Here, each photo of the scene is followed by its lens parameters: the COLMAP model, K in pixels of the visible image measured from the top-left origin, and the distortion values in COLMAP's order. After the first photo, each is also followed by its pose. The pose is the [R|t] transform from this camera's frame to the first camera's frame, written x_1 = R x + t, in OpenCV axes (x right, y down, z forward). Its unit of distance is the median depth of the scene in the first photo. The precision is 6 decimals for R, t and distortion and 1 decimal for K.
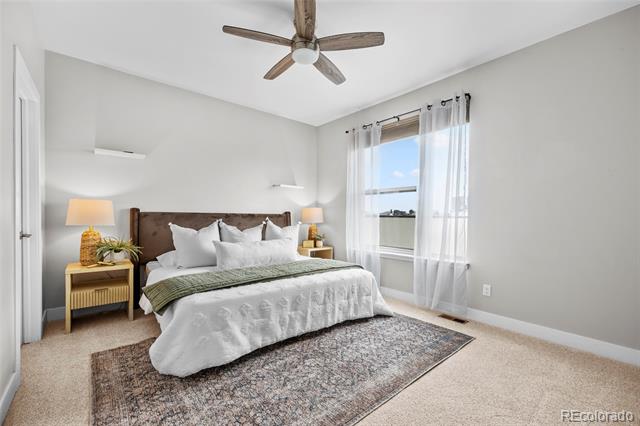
lens RADIAL K [[273.8, 0, 324.8], [0, 273.8, 222.4], [0, 0, 1]] dist [-0.010115, 0.000661]
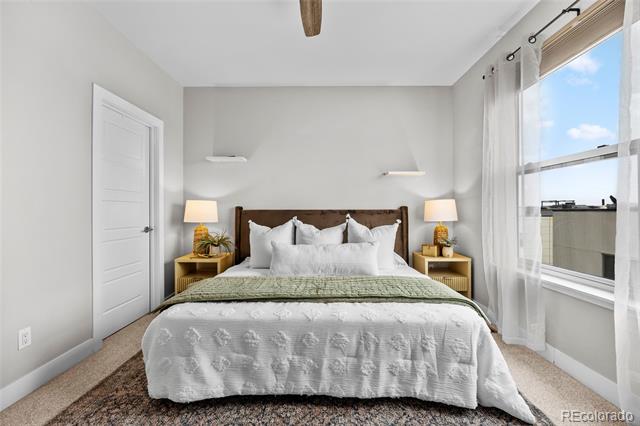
lens RADIAL K [[273.8, 0, 318.9], [0, 273.8, 210.1], [0, 0, 1]] dist [-0.010115, 0.000661]
pose [[0.756076, -0.016395, -0.654278, 0.300195], [-0.003458, 0.999572, -0.029044, -0.008806], [0.654474, 0.024222, 0.755696, 0.430402]]
